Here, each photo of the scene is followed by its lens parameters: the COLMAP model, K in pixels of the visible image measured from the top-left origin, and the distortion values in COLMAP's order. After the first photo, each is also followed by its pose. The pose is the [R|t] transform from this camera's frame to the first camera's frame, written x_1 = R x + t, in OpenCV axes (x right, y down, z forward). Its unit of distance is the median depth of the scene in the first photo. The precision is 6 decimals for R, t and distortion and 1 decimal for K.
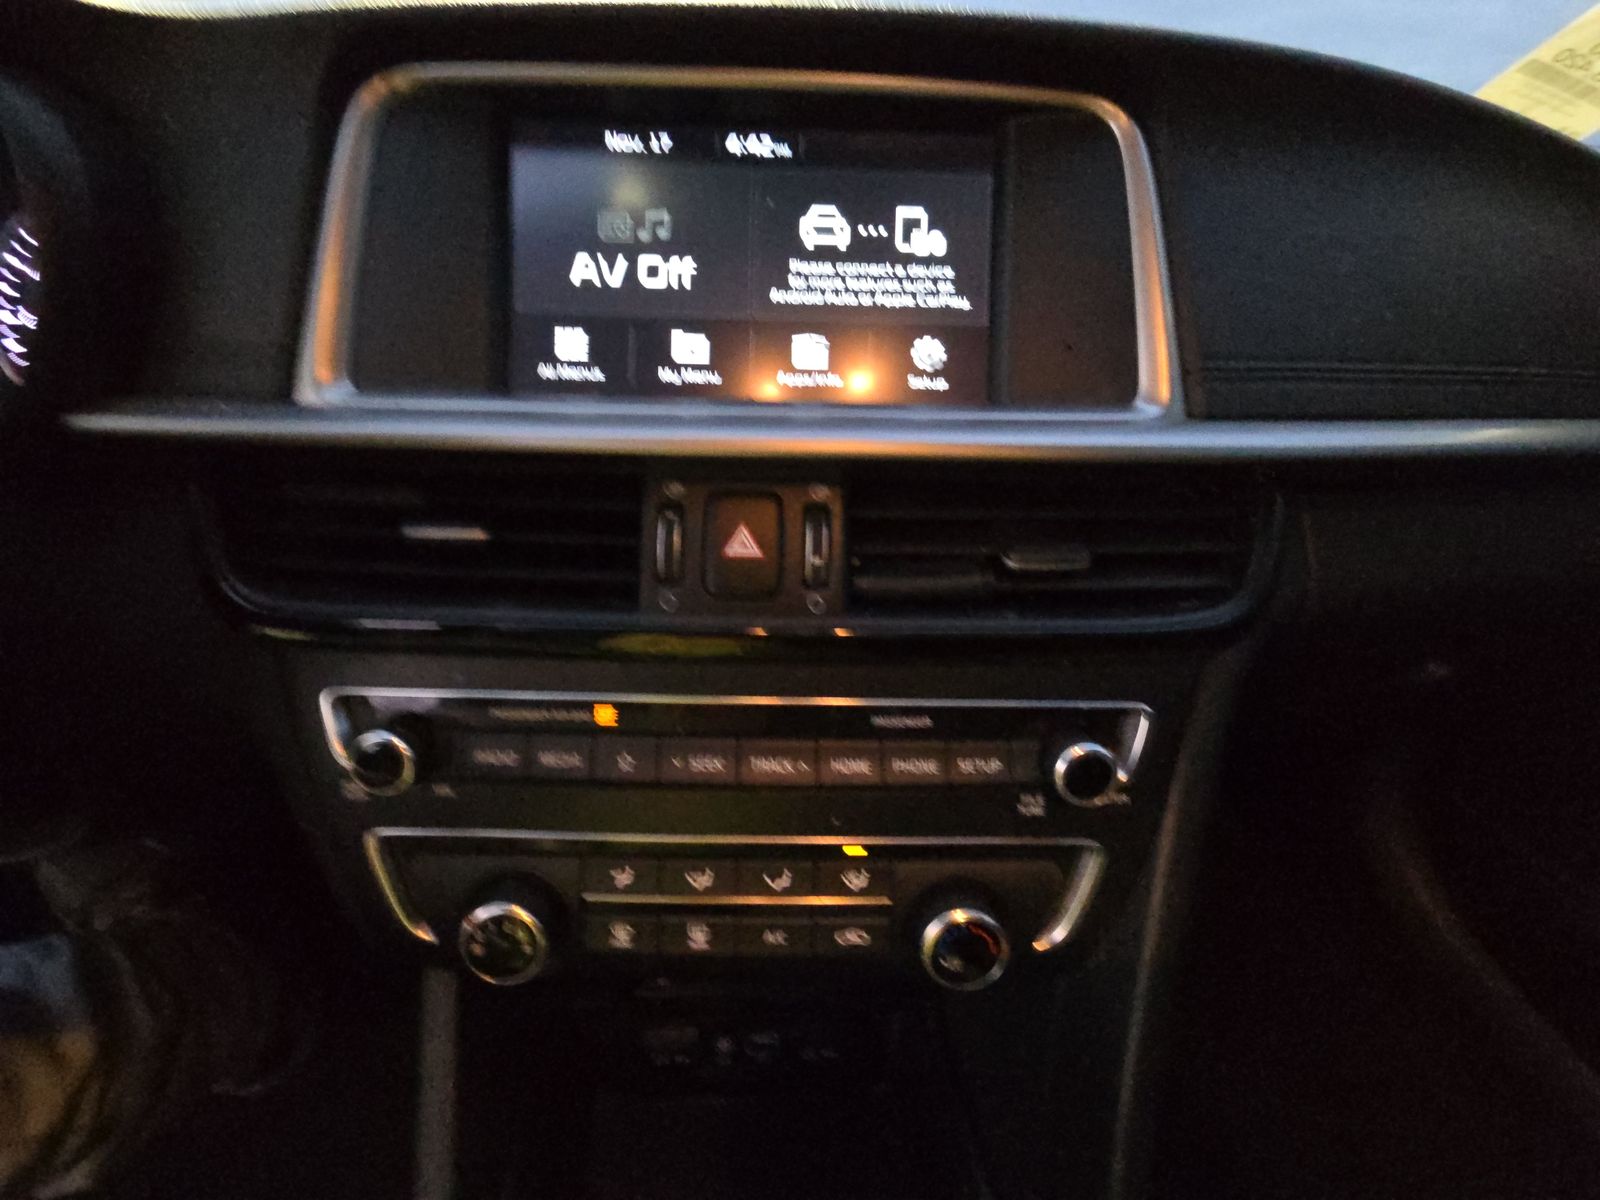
lens RADIAL K [[642.0, 0, 795.9], [0, 642.0, 597.7], [0, 0, 1]] dist [-0.002018, -0.001369]
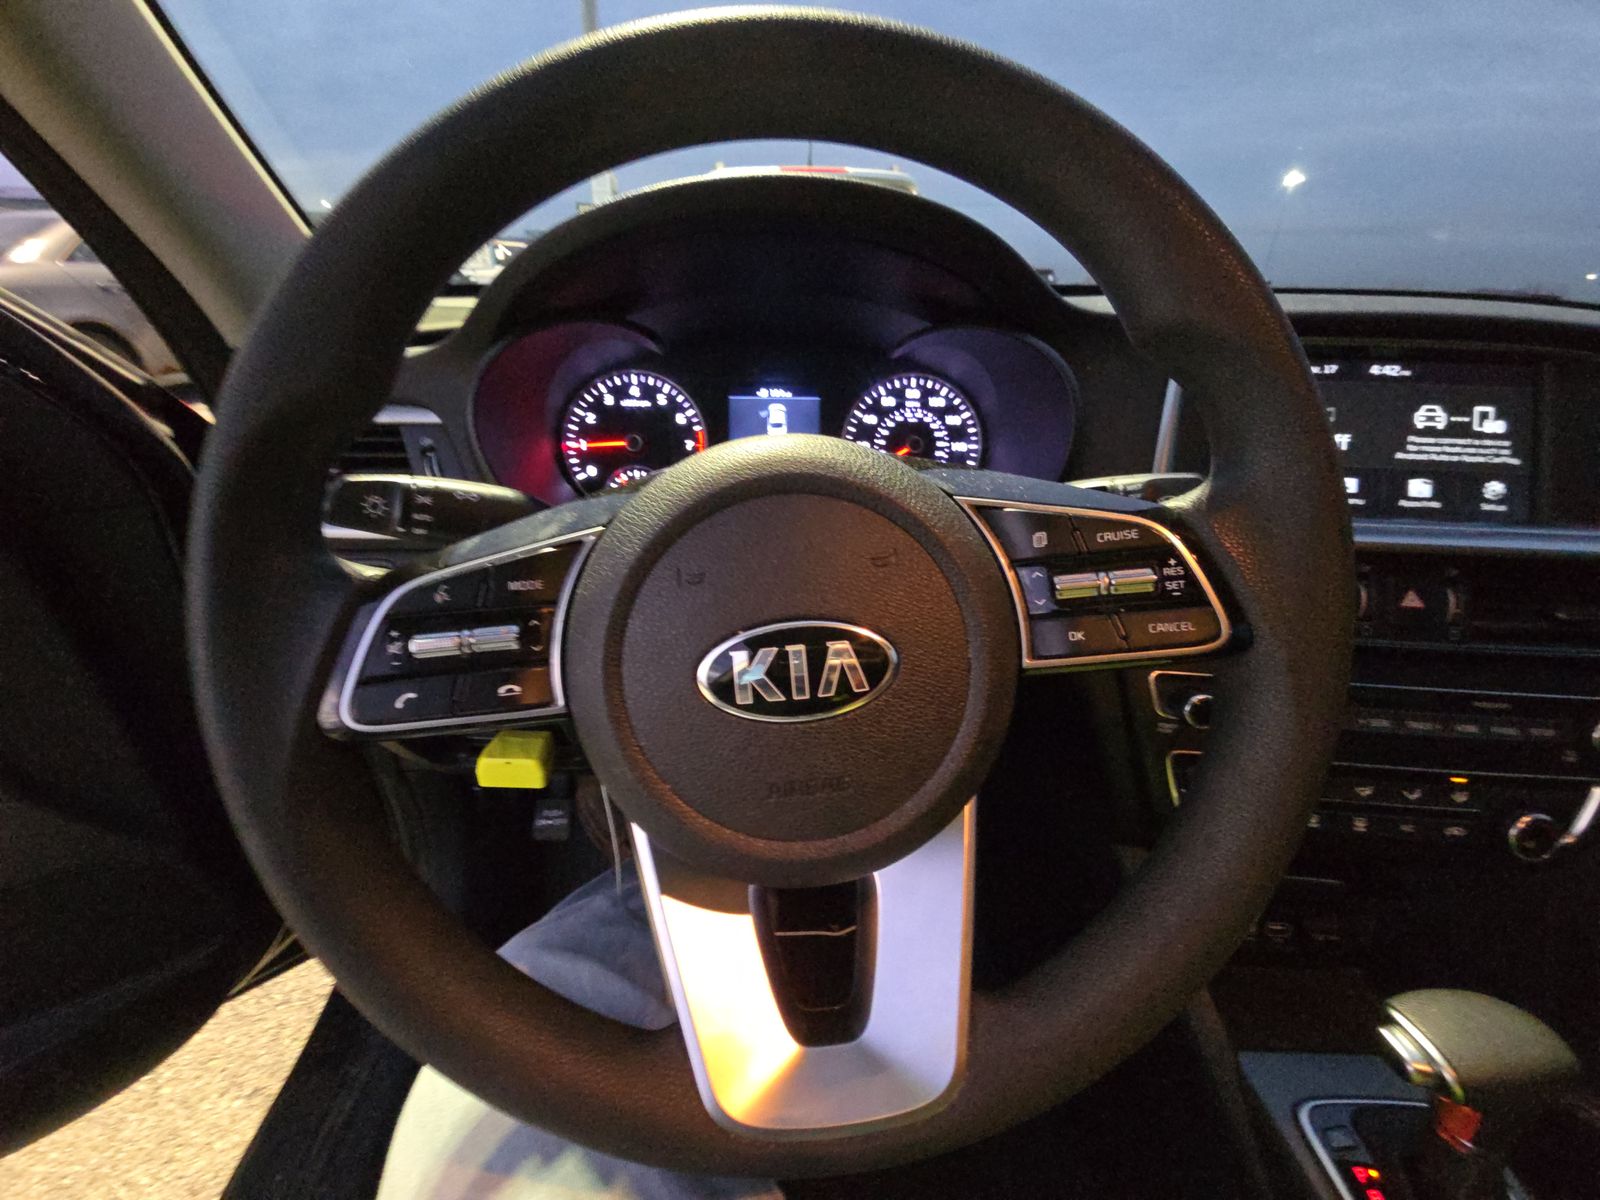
lens RADIAL K [[642.0, 0, 801.5], [0, 642.0, 600.2], [0, 0, 1]] dist [-0.002018, -0.001369]
pose [[0.995995, 0.029810, -0.084297, -1.485197], [-0.032532, 0.998987, -0.031097, 0.024850], [0.083284, 0.033715, 0.995955, -0.843193]]
